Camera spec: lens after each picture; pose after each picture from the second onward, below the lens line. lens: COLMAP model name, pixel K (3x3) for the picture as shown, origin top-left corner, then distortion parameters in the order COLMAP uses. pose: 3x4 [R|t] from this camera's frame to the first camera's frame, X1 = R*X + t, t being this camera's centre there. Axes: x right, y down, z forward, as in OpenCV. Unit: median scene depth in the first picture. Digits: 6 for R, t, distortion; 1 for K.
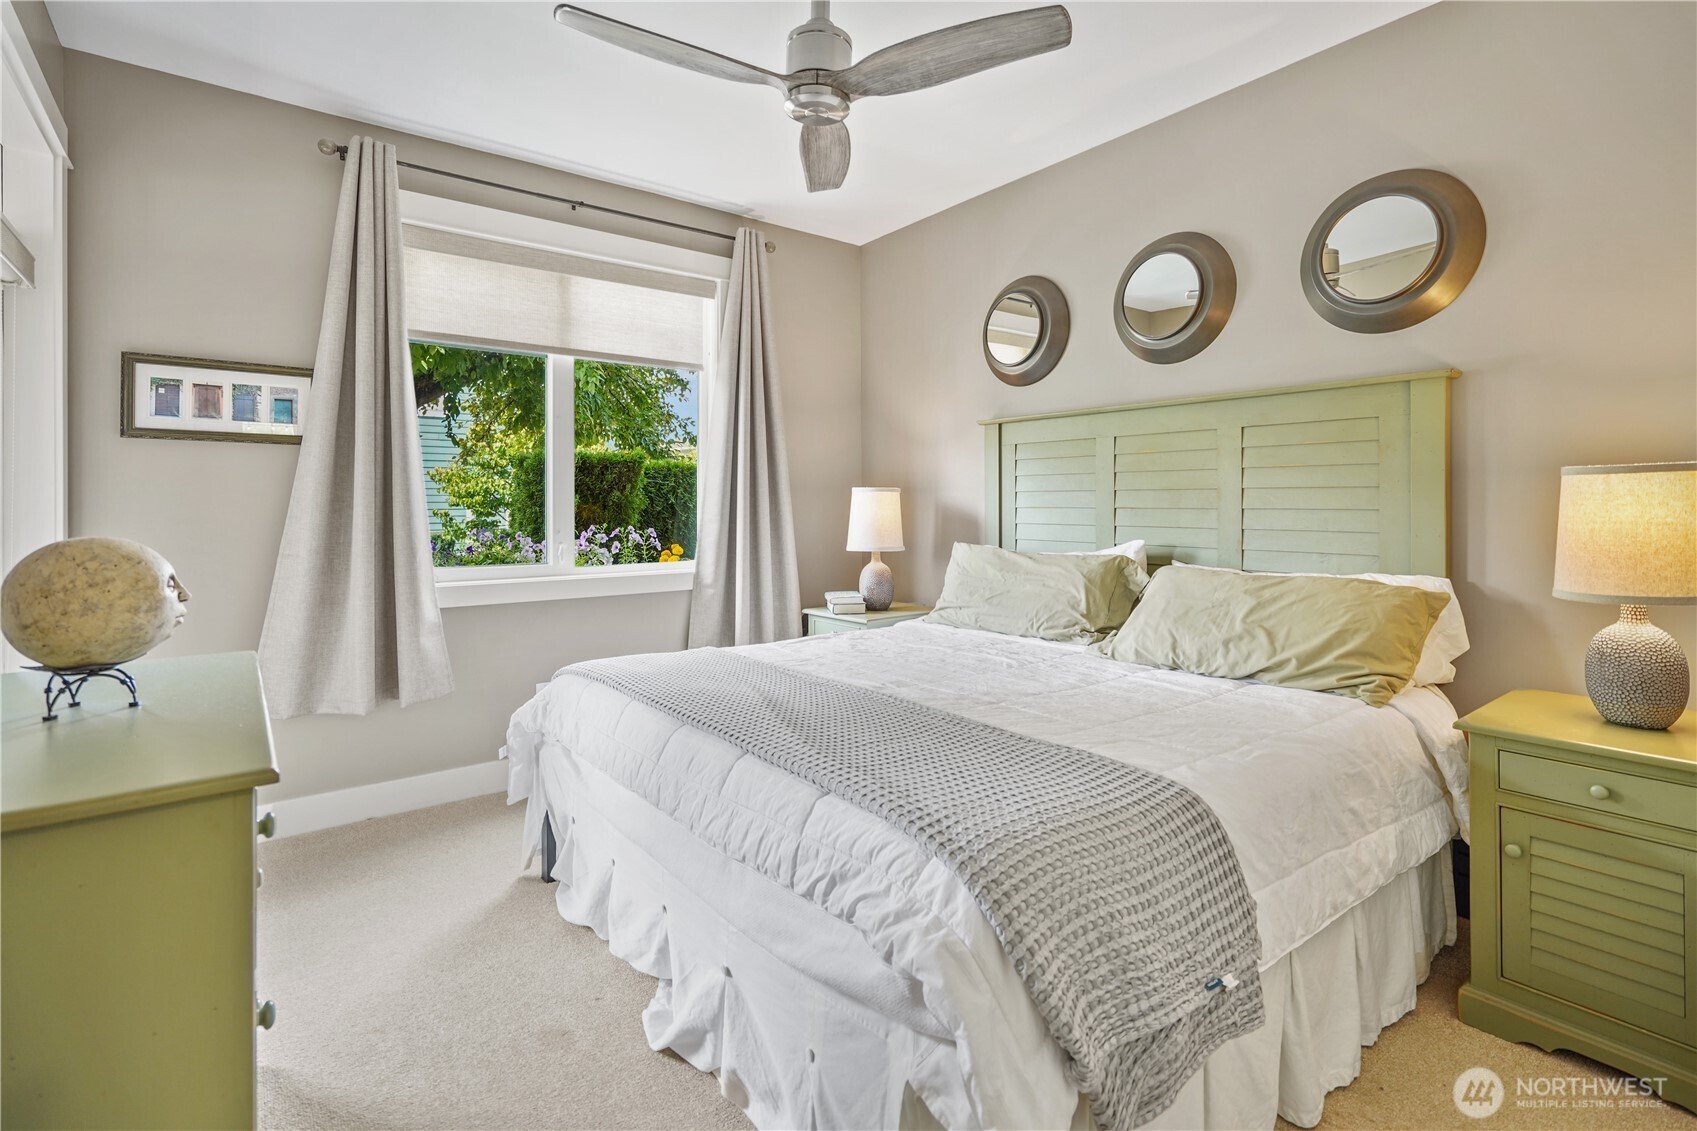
lens RADIAL K [[798.8, 0, 854.0], [0, 798.8, 503.7], [0, 0, 1]] dist [-0.007739, 0.002468]
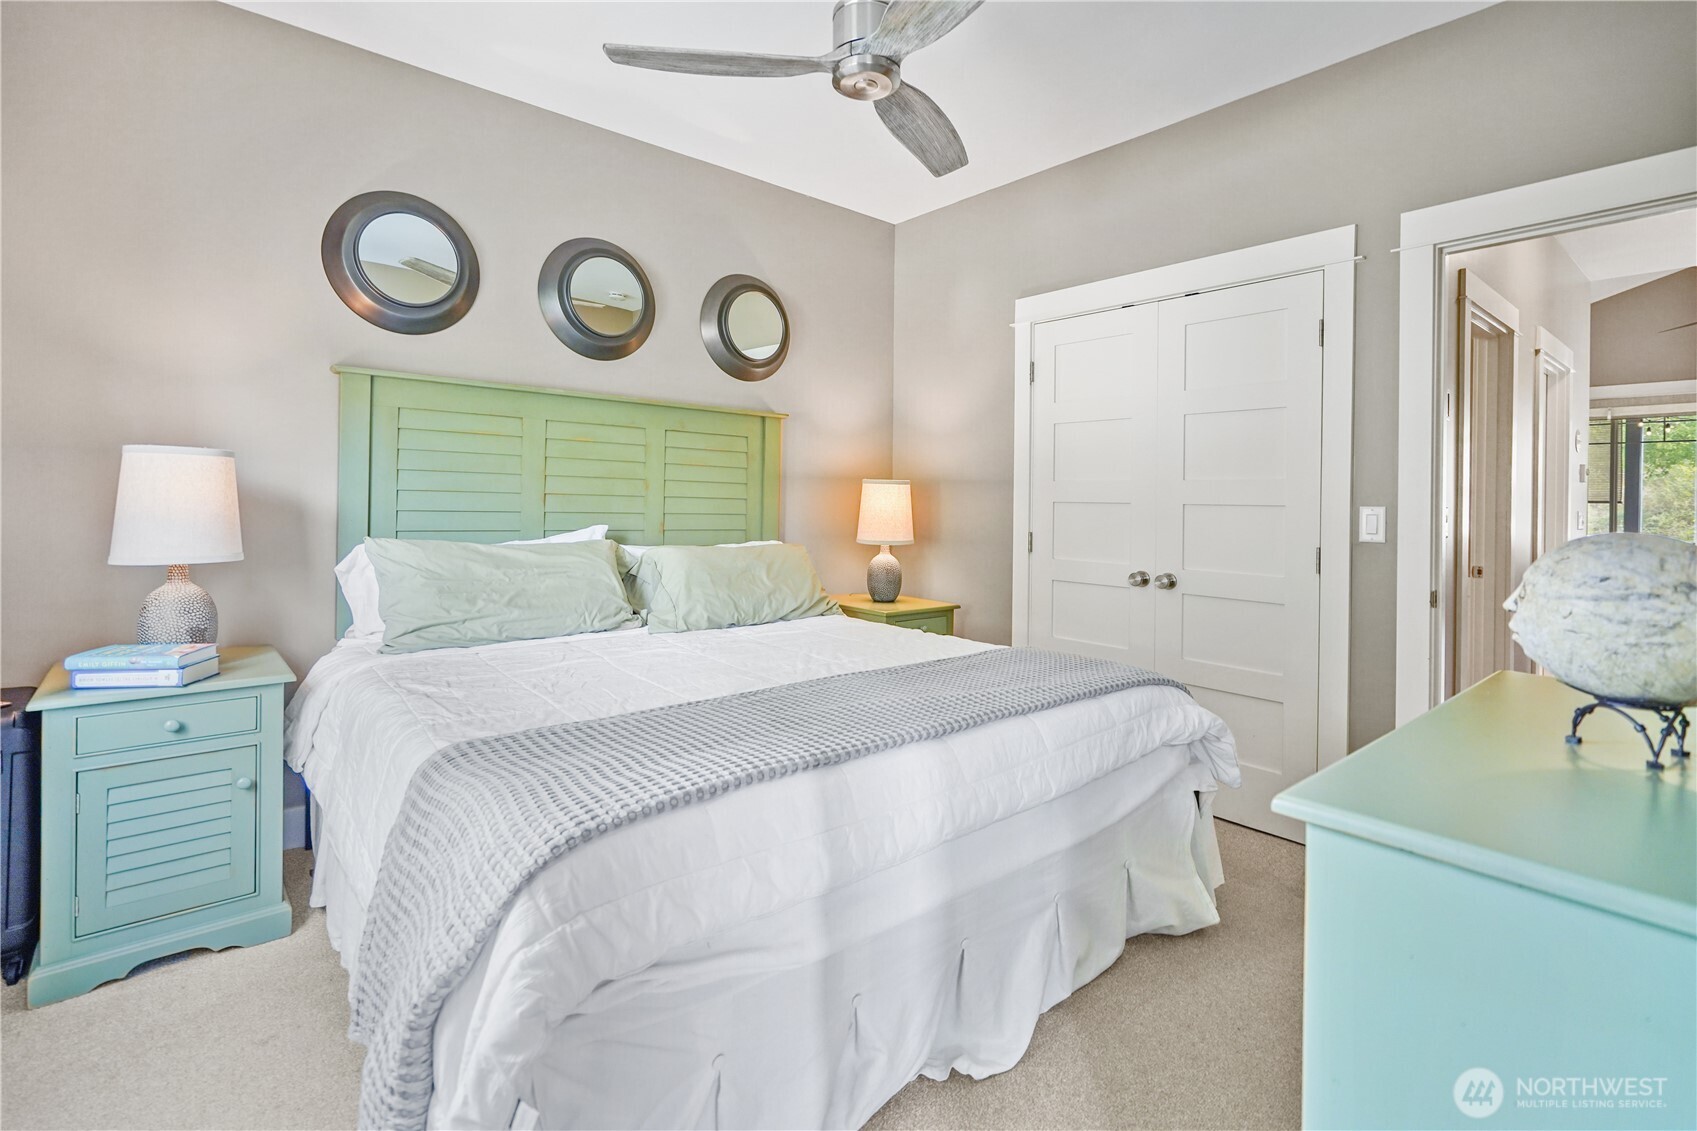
lens RADIAL K [[798.8, 0, 849.4], [0, 798.8, 500.5], [0, 0, 1]] dist [-0.007739, 0.002468]
pose [[-0.047691, -0.001883, 0.998860, -0.866346], [-0.026939, 0.999637, 0.000599, 0.004413], [-0.998499, -0.026879, -0.047724, 0.884245]]
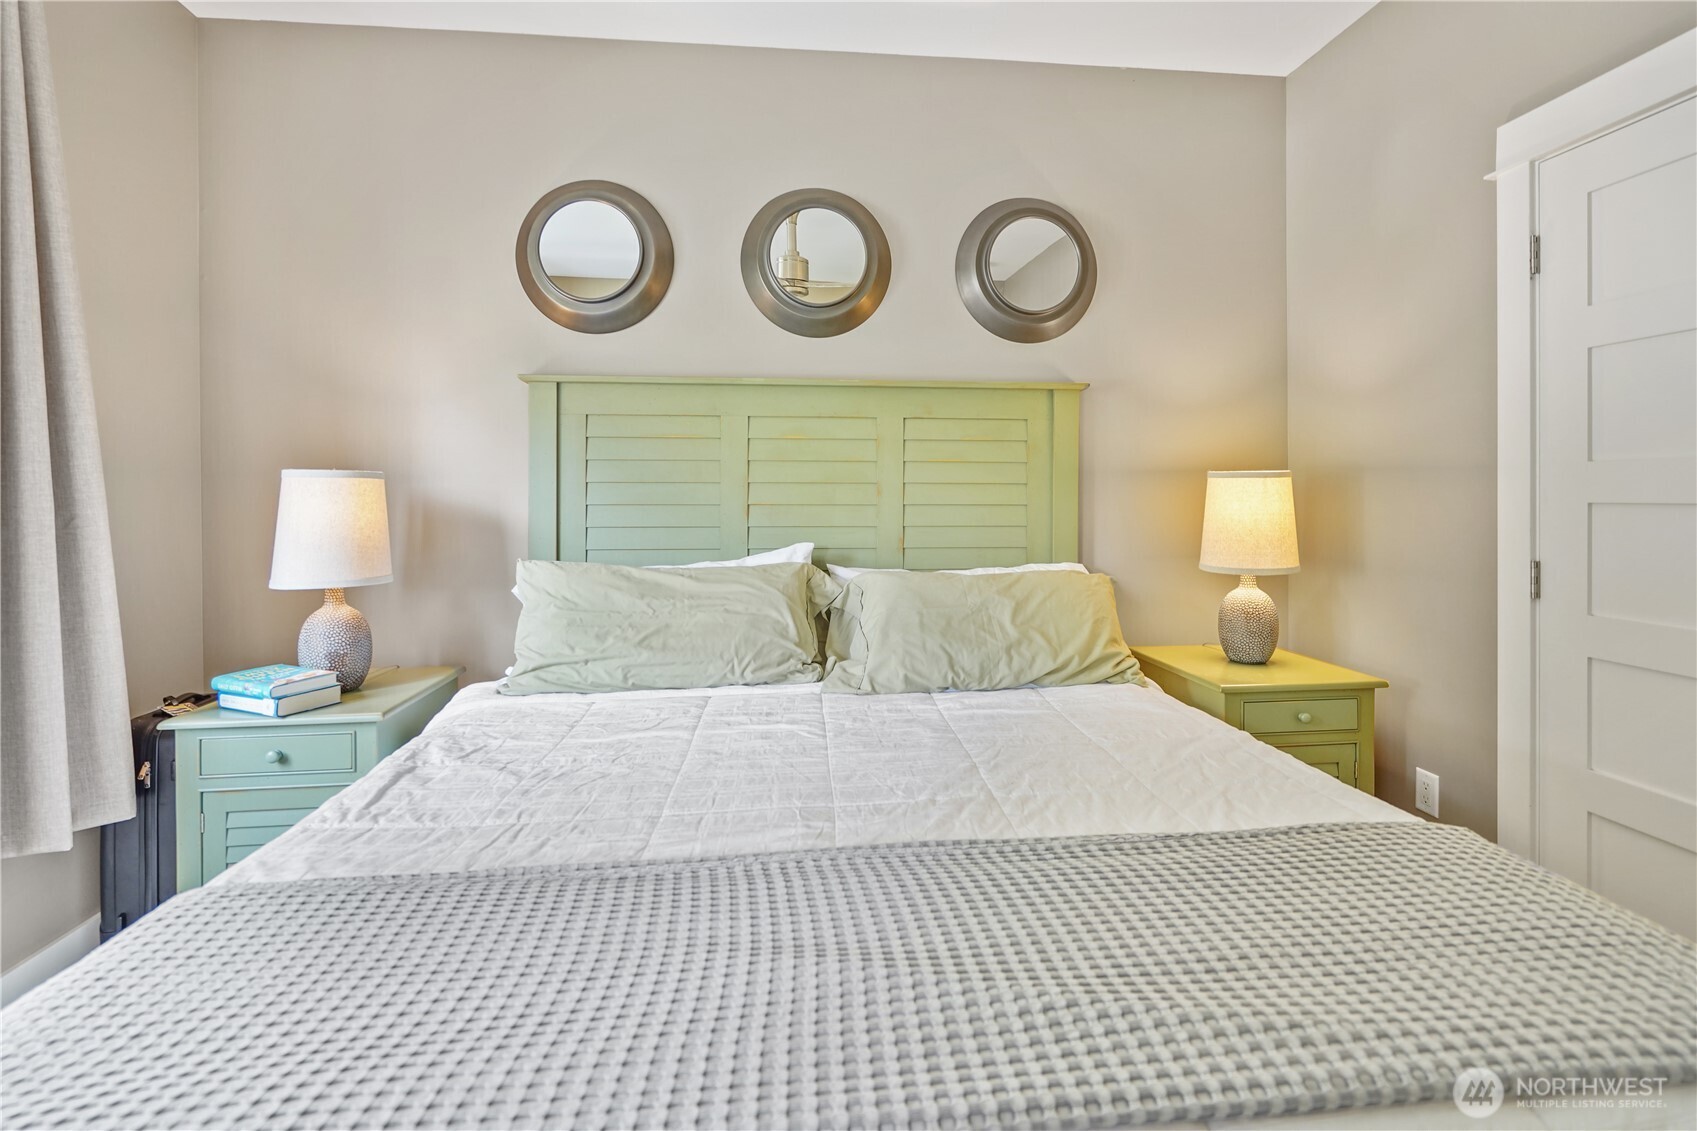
lens RADIAL K [[798.8, 0, 860.6], [0, 798.8, 501.1], [0, 0, 1]] dist [-0.007739, 0.002468]
pose [[0.525654, -0.012412, 0.850608, -0.396106], [-0.001910, 0.999874, 0.015770, -0.014301], [-0.850696, -0.009915, 0.525564, 0.623609]]
